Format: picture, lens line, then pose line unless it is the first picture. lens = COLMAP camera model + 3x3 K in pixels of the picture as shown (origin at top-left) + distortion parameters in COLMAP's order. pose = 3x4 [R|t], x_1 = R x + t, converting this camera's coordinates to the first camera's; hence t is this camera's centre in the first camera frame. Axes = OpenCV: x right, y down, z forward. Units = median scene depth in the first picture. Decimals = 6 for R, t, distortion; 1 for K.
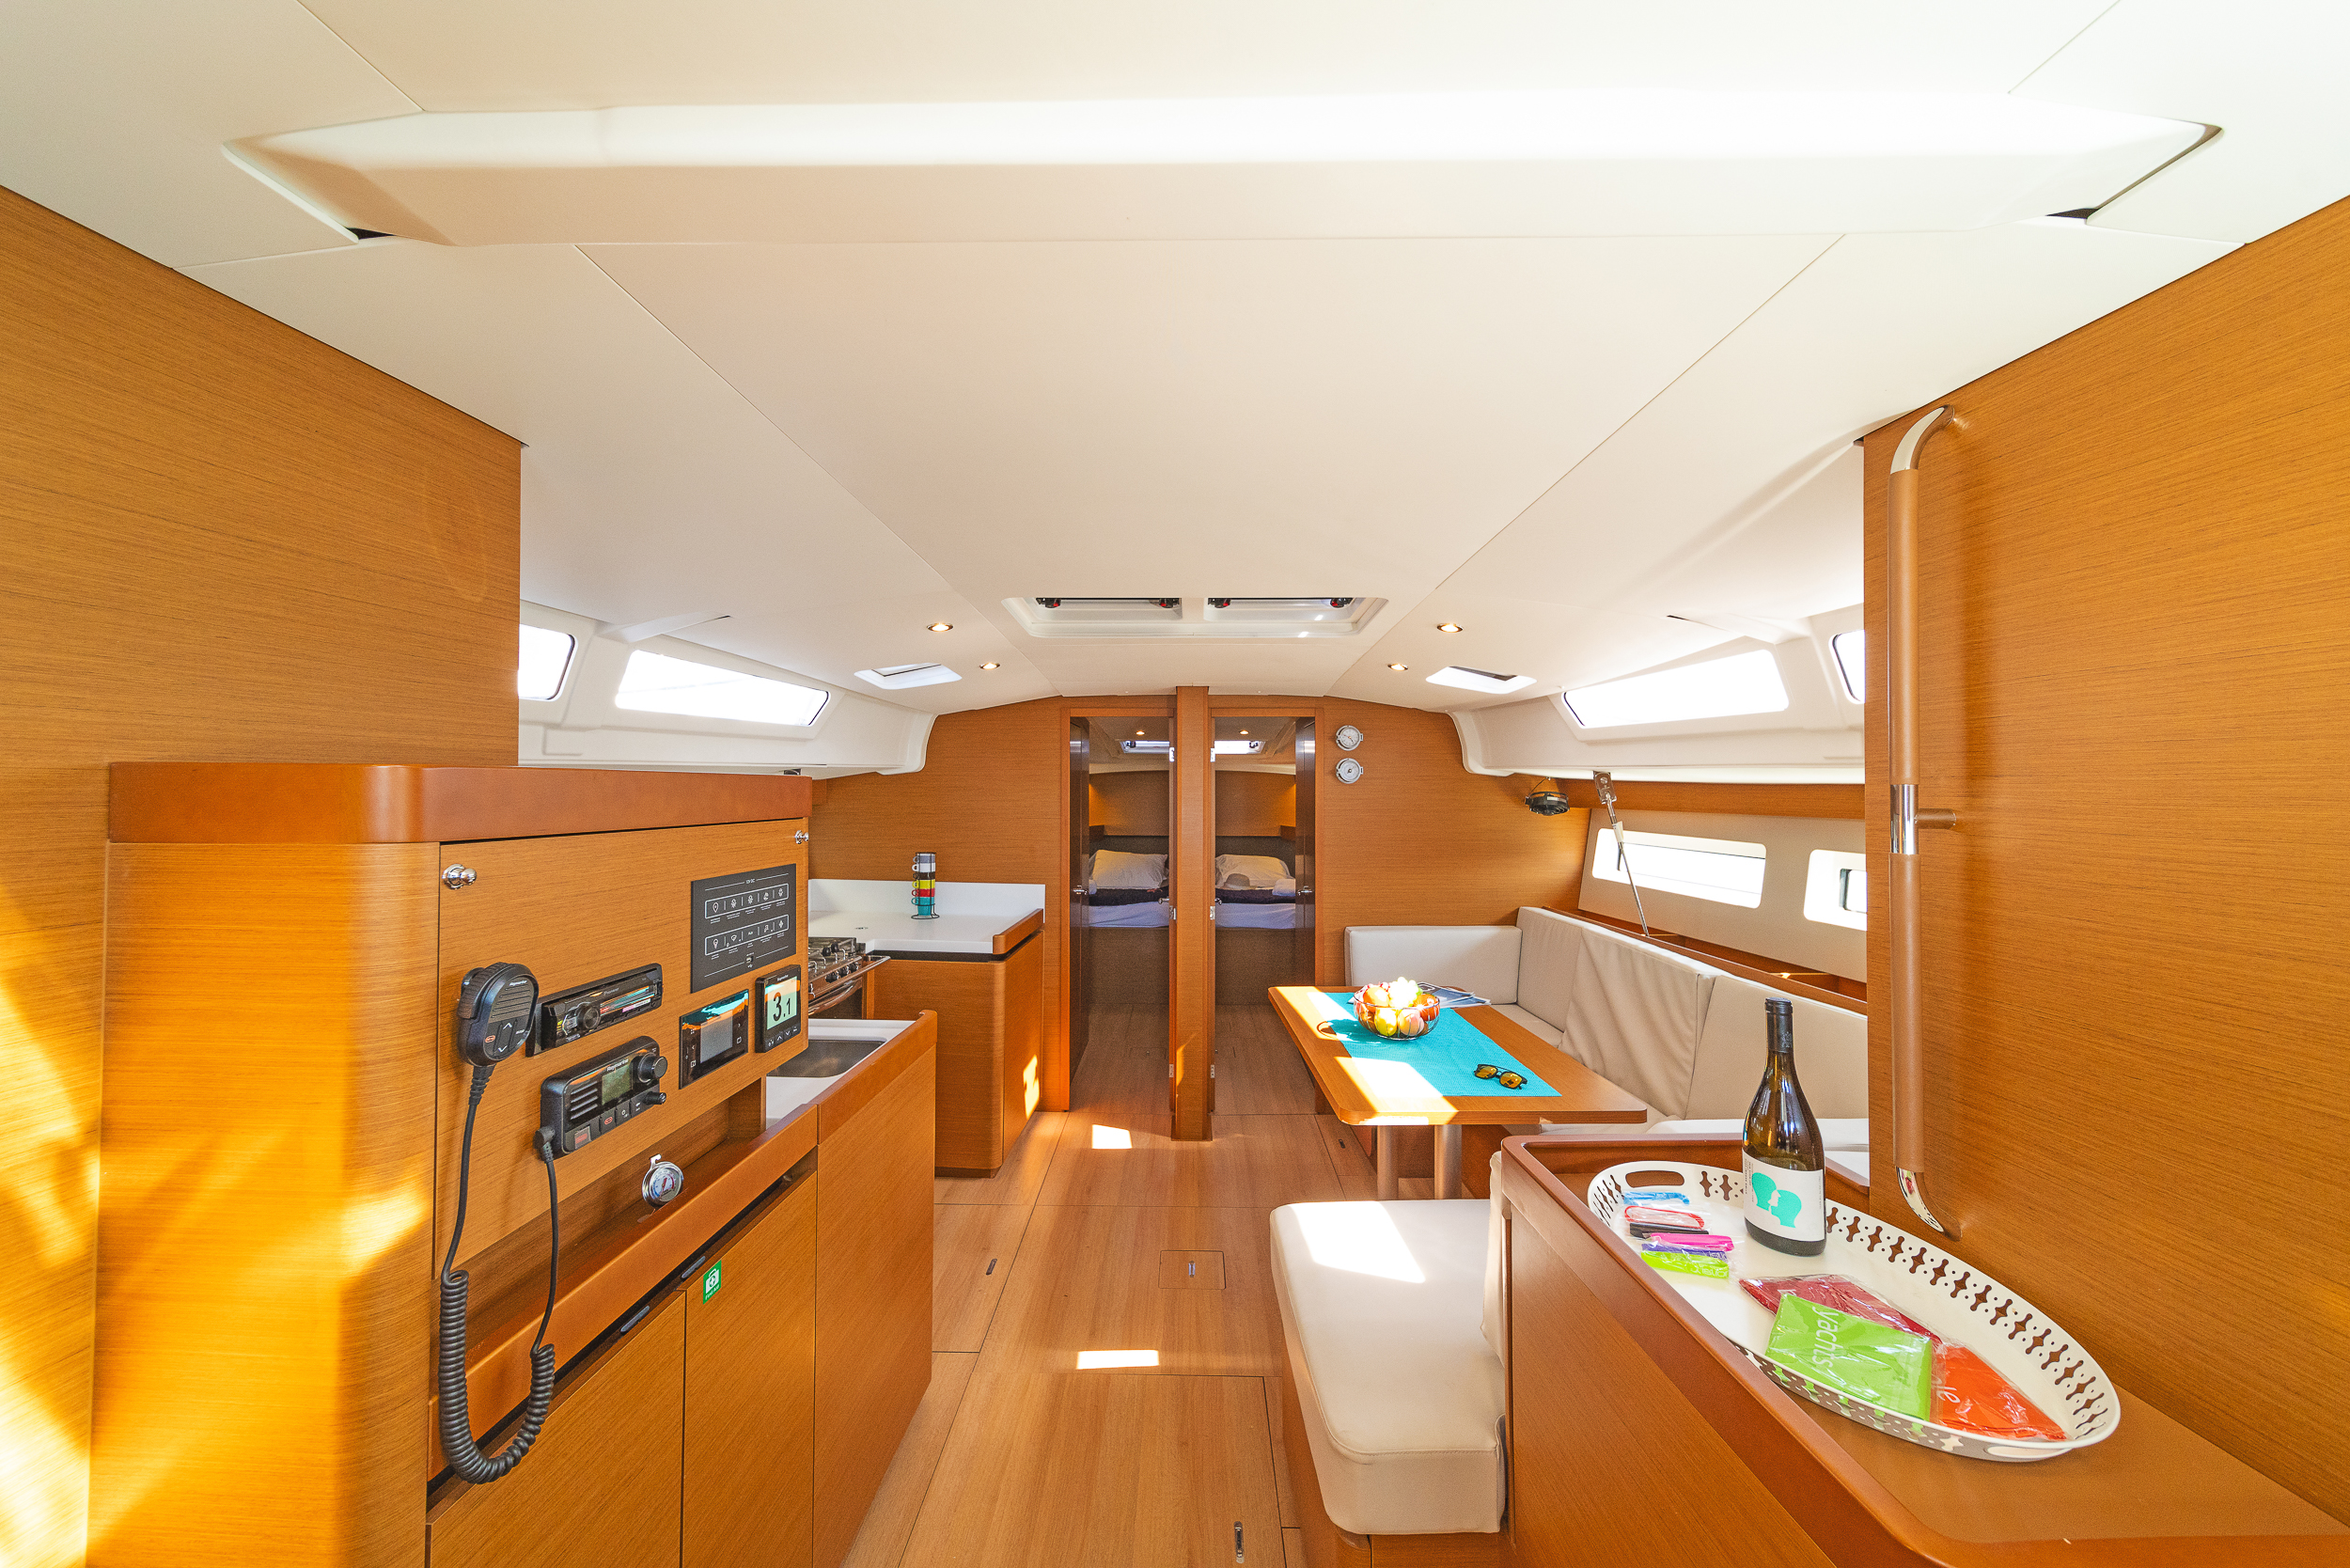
lens RADIAL K [[816.5, 0, 1175.0], [0, 816.5, 784.0], [0, 0, 1]] dist [0.001975, 0.000079]
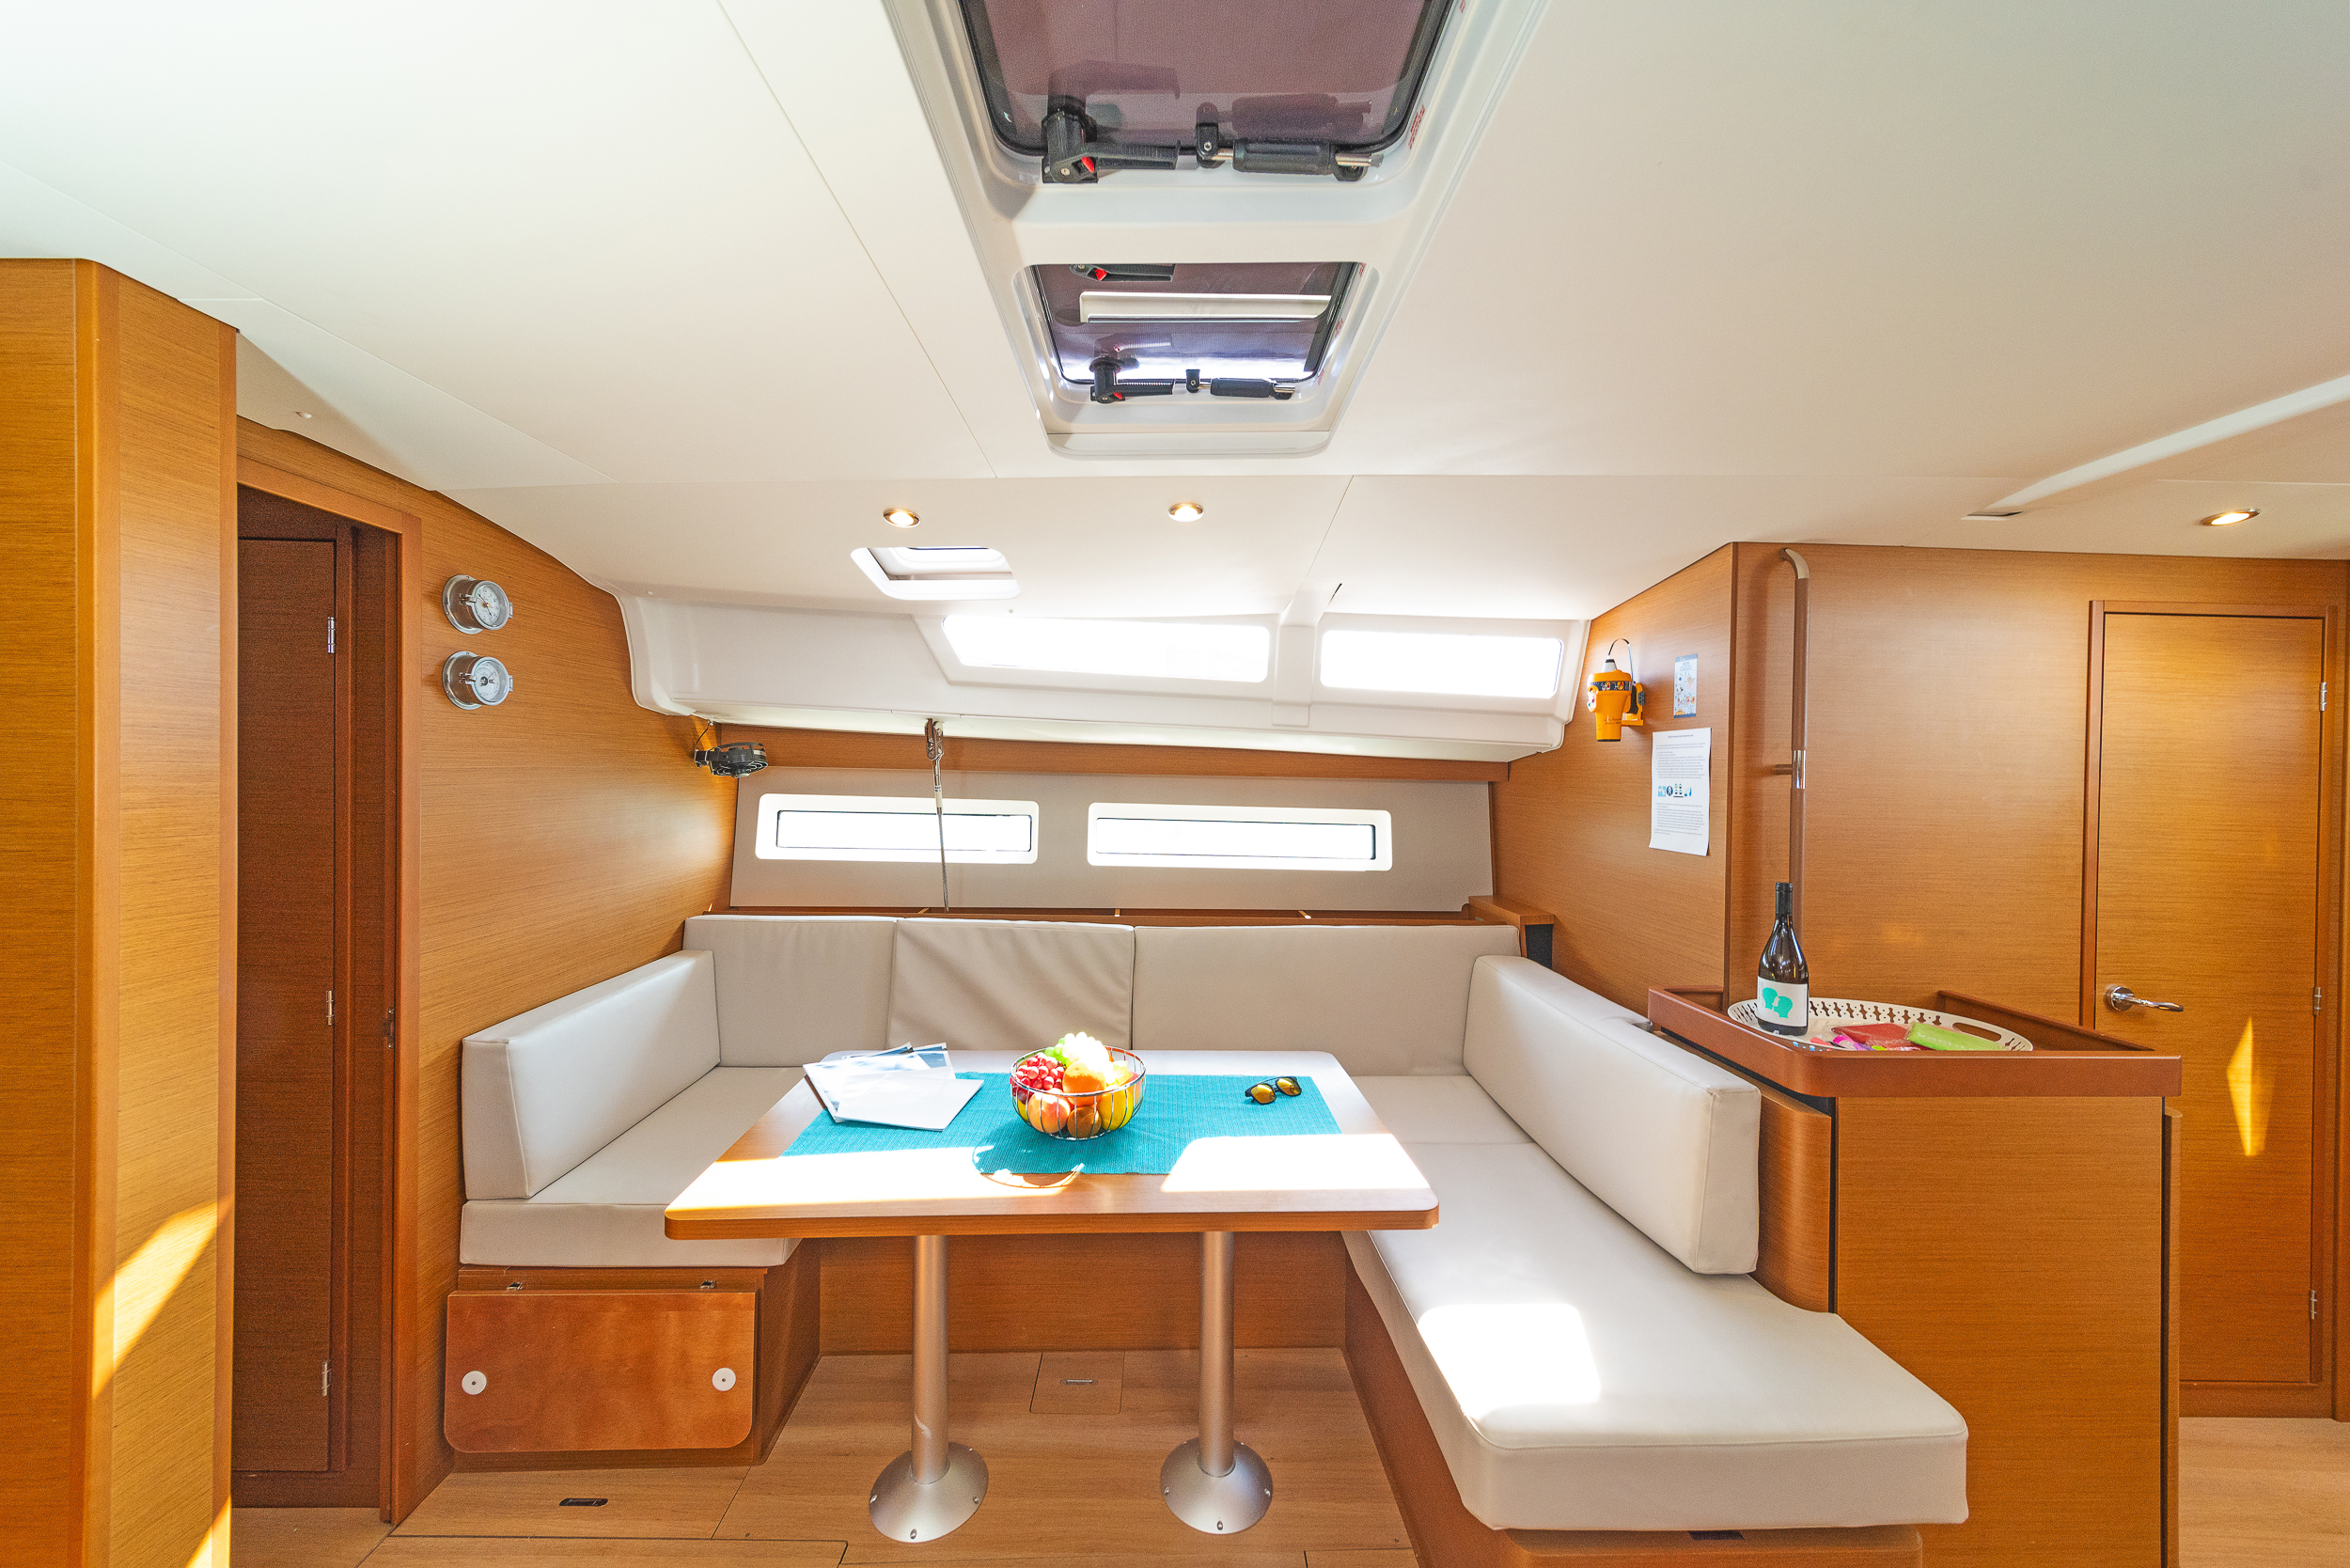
lens RADIAL K [[816.5, 0, 1175.0], [0, 816.5, 784.0], [0, 0, 1]] dist [0.001975, 0.000079]
pose [[-0.007157, -0.016448, 0.999839, -0.304675], [-0.027756, 0.999483, 0.016243, 0.028862], [-0.999589, -0.027635, -0.007610, 0.817353]]
